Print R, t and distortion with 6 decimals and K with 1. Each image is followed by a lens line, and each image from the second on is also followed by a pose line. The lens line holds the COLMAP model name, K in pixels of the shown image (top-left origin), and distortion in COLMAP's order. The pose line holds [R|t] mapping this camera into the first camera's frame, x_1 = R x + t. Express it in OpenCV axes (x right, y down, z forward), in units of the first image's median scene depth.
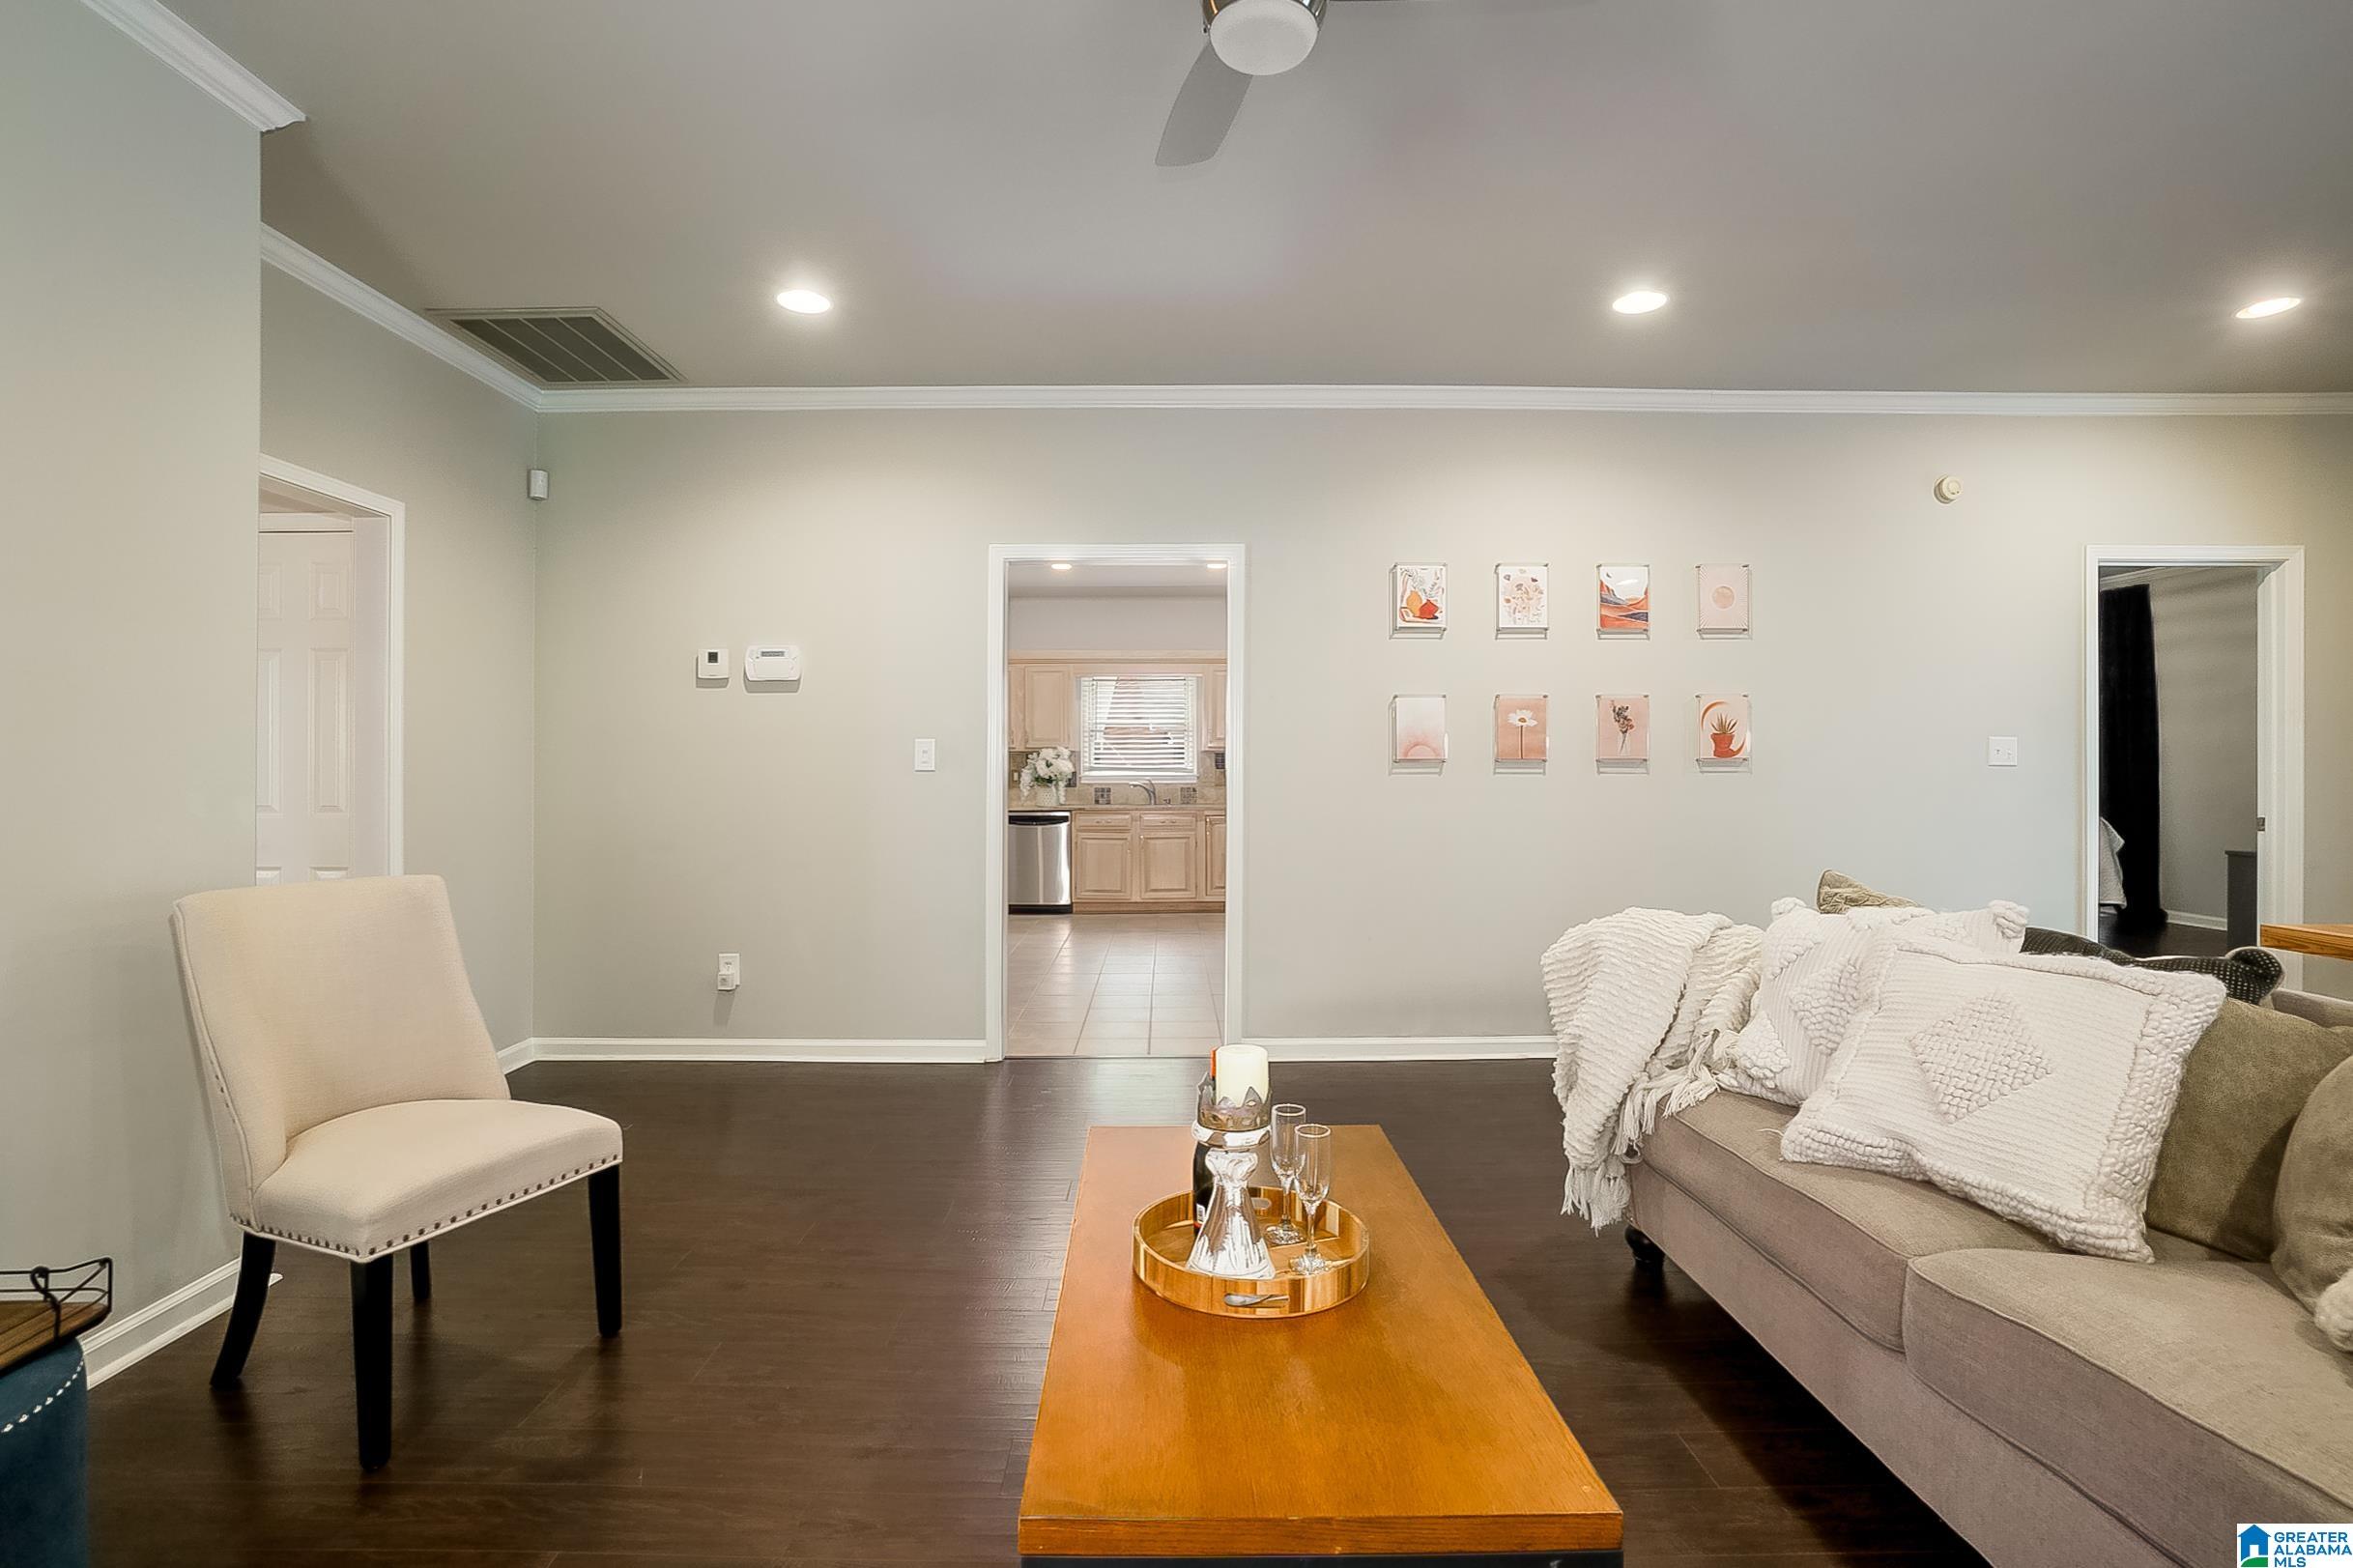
lens RADIAL K [[1089.4, 0, 1176.5], [0, 1089.4, 784.0], [0, 0, 1]] dist [-0.043703, 0.018571]
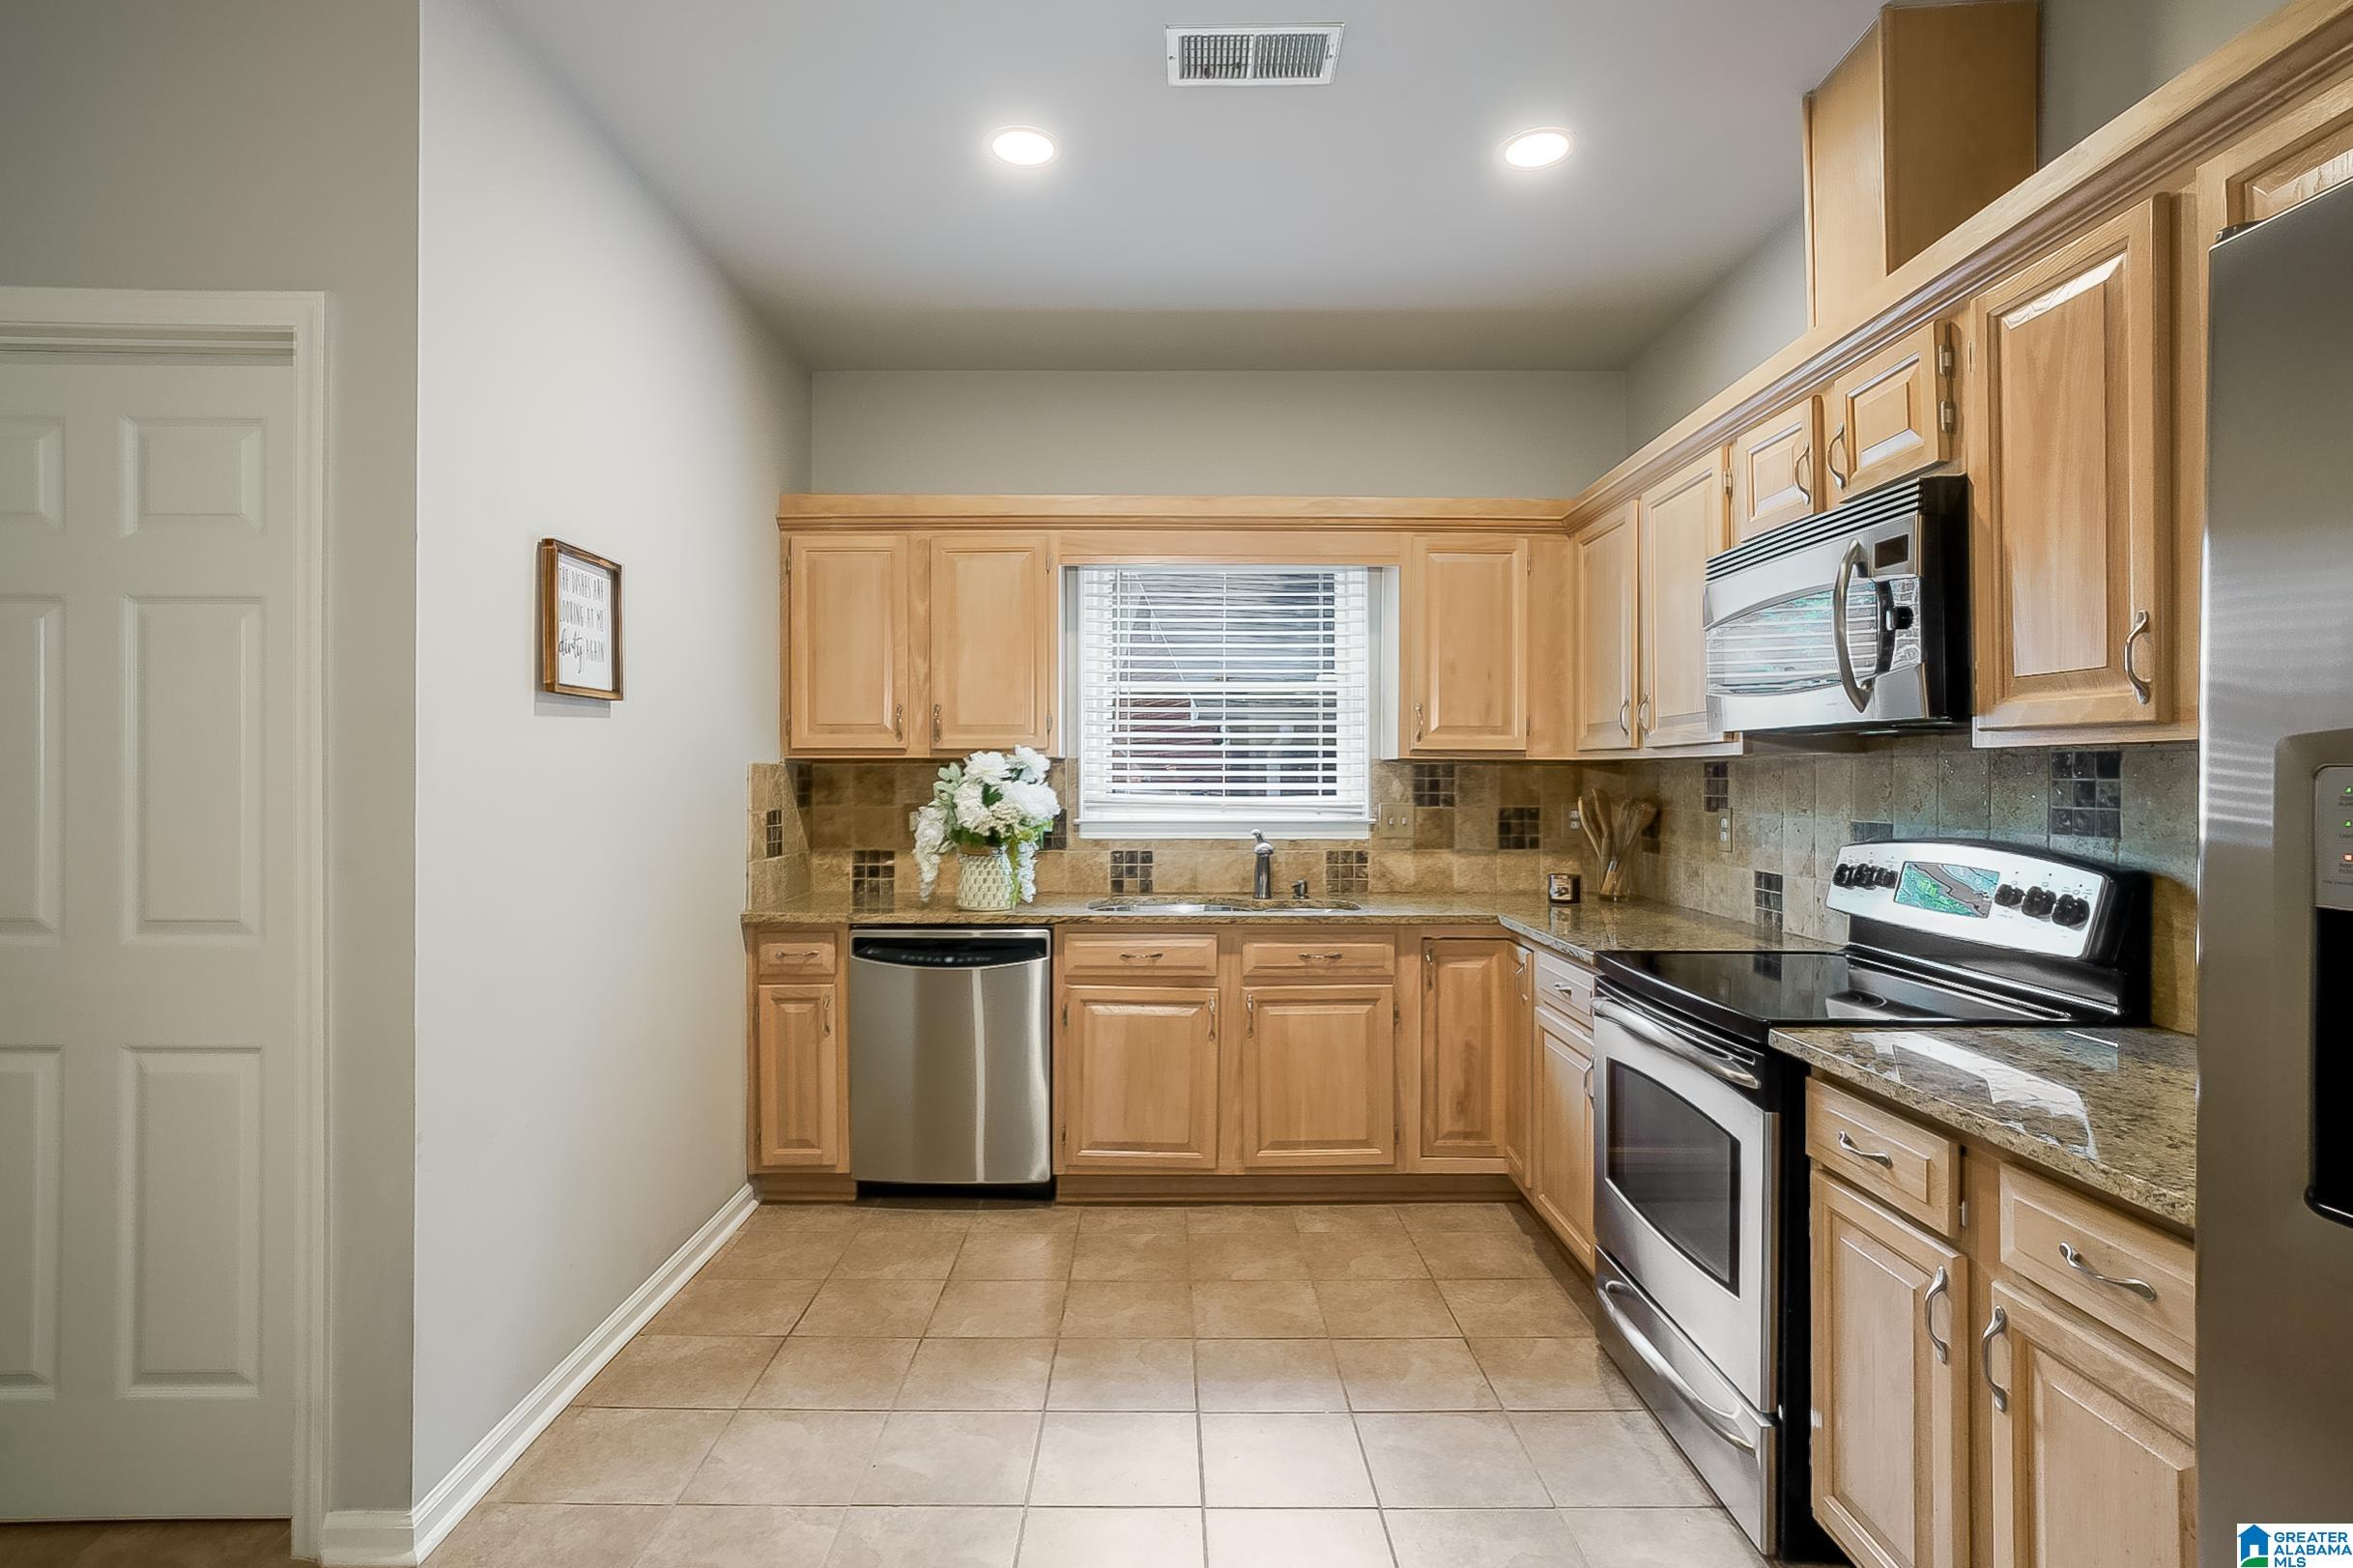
lens RADIAL K [[1169.7, 0, 1168.7], [0, 1169.7, 791.6], [0, 0, 1]] dist [-0.023795, 0.020909]
pose [[0.999972, 0.004907, -0.005613, -0.117243], [-0.004902, 0.999988, 0.000938, -0.042144], [0.005617, -0.000910, 0.999984, 1.284163]]
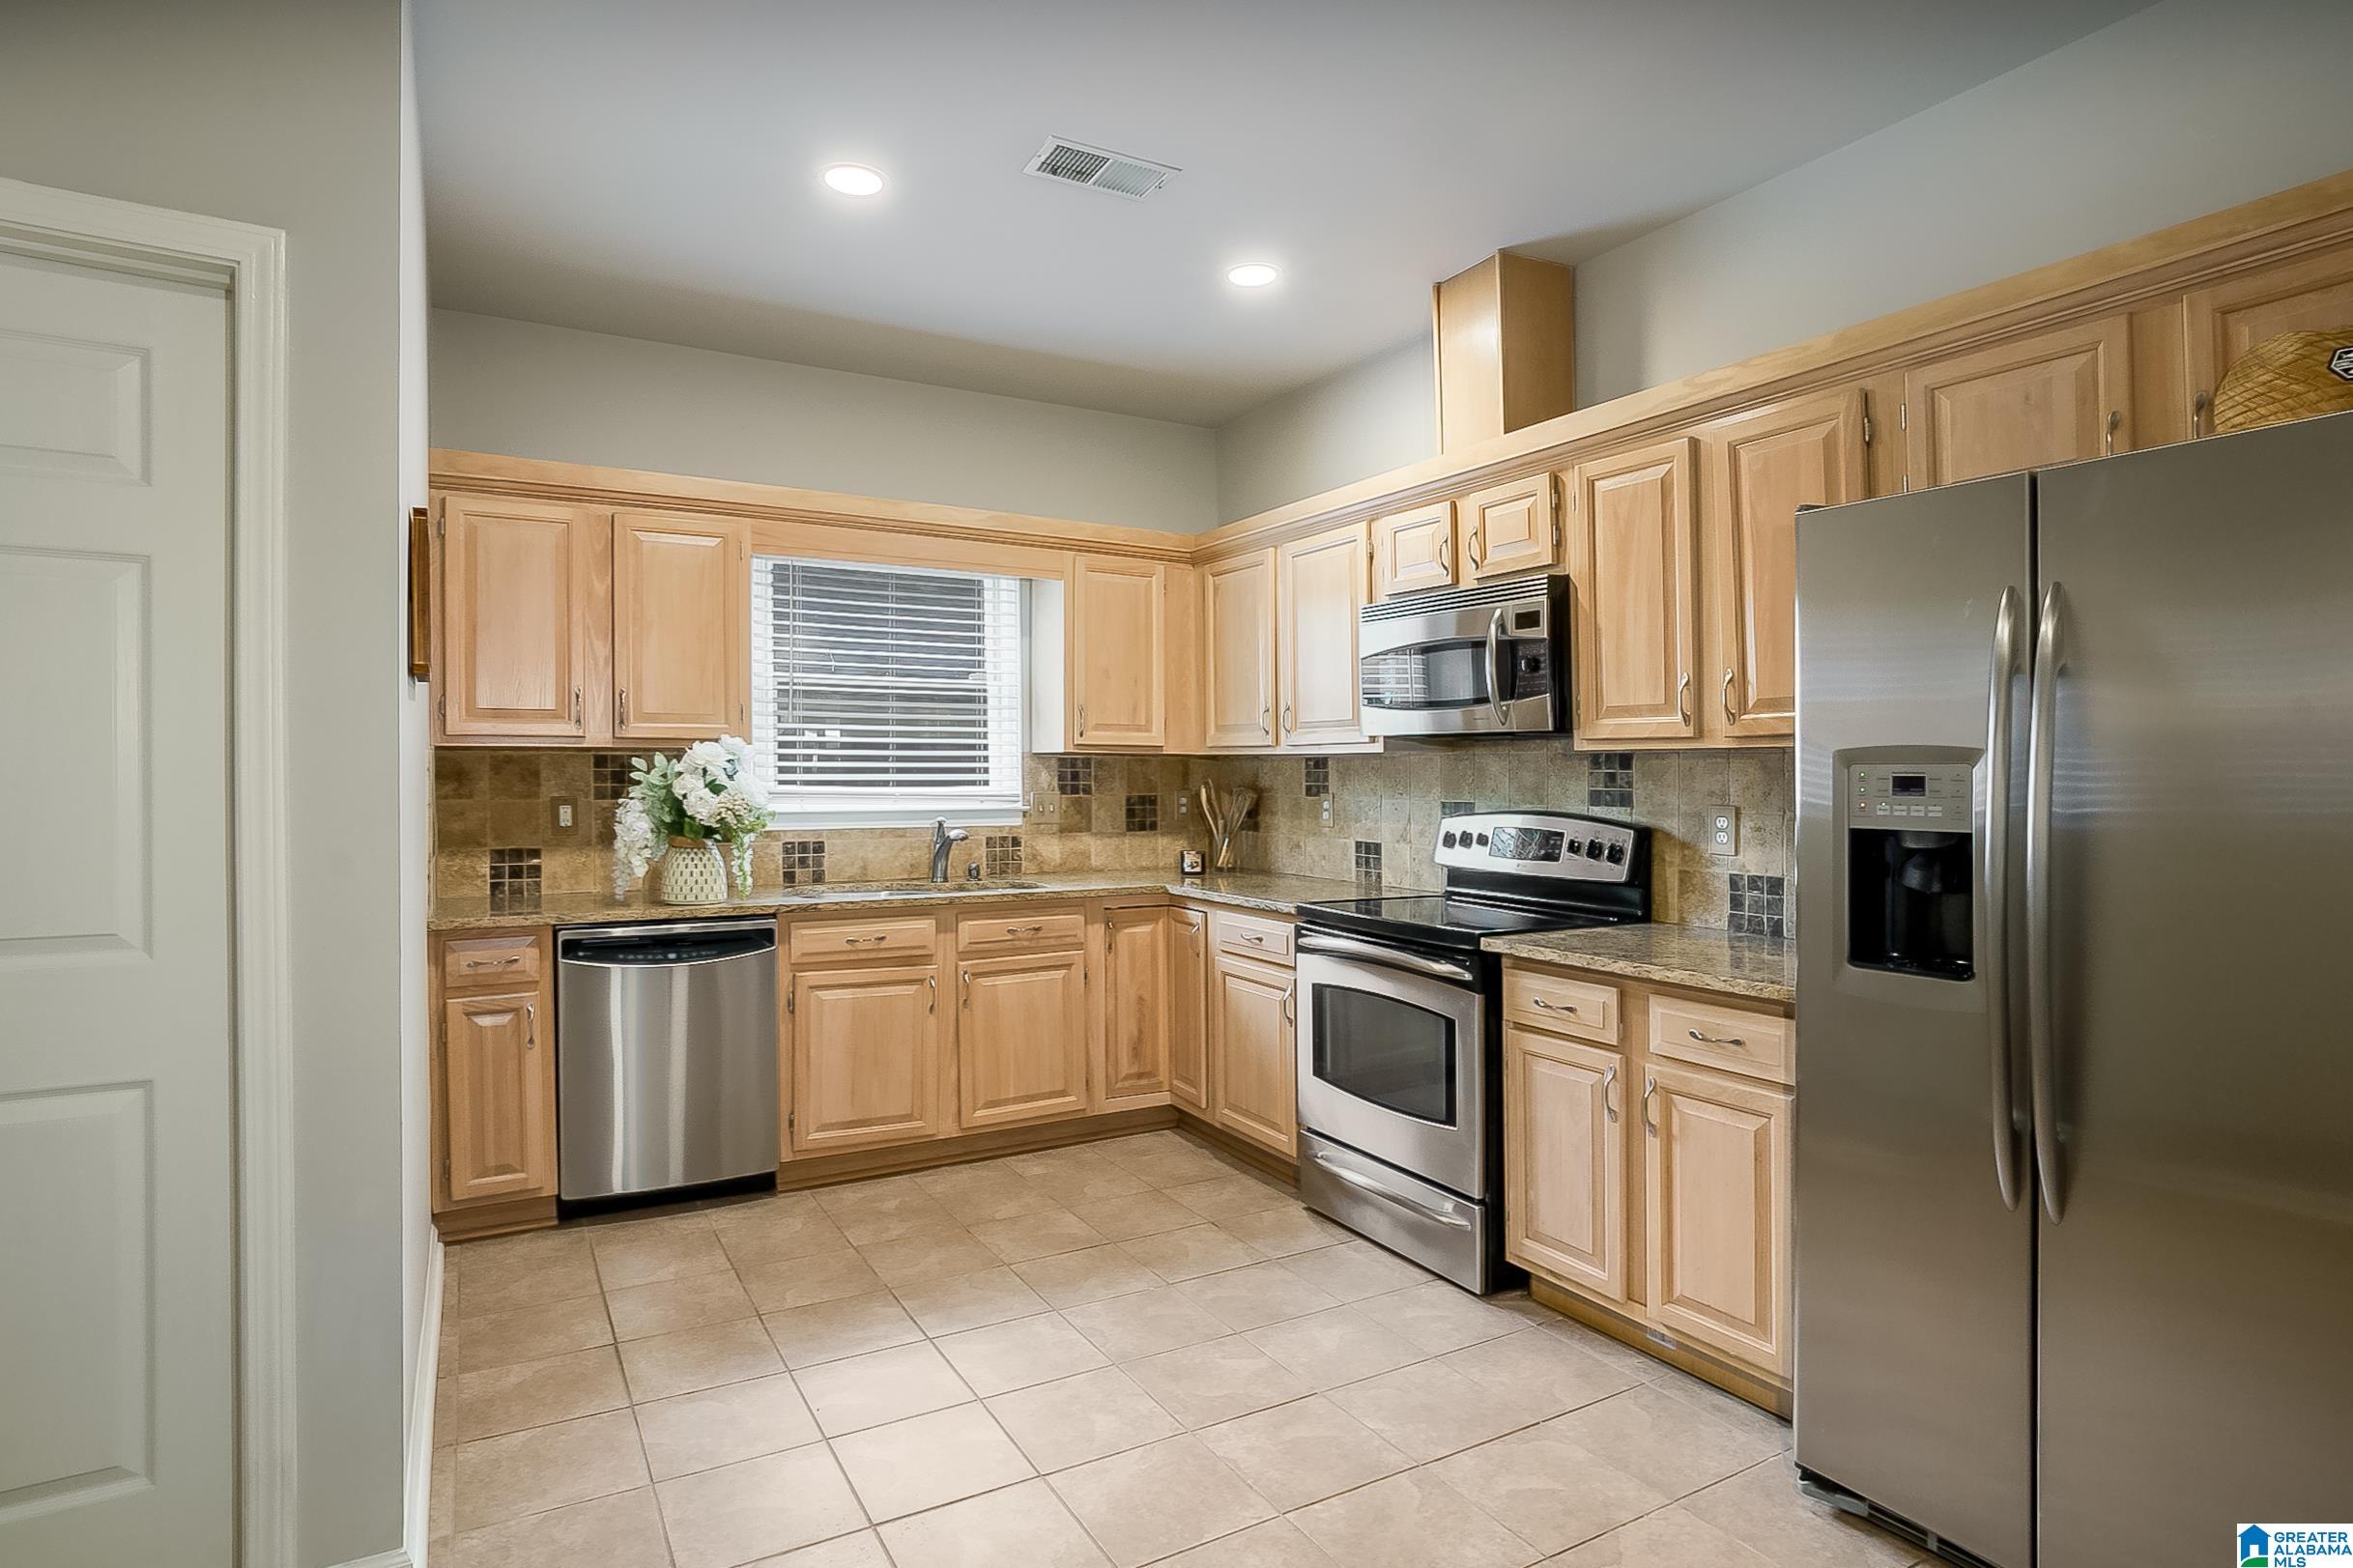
lens RADIAL K [[1244.8, 0, 1177.2], [0, 1244.8, 773.5], [0, 0, 1]] dist [-0.025443, 0.024287]
pose [[0.870394, 0.004909, 0.492332, -0.387924], [-0.000248, 0.999955, -0.009532, -0.038872], [-0.492357, 0.008175, 0.870355, 1.200633]]
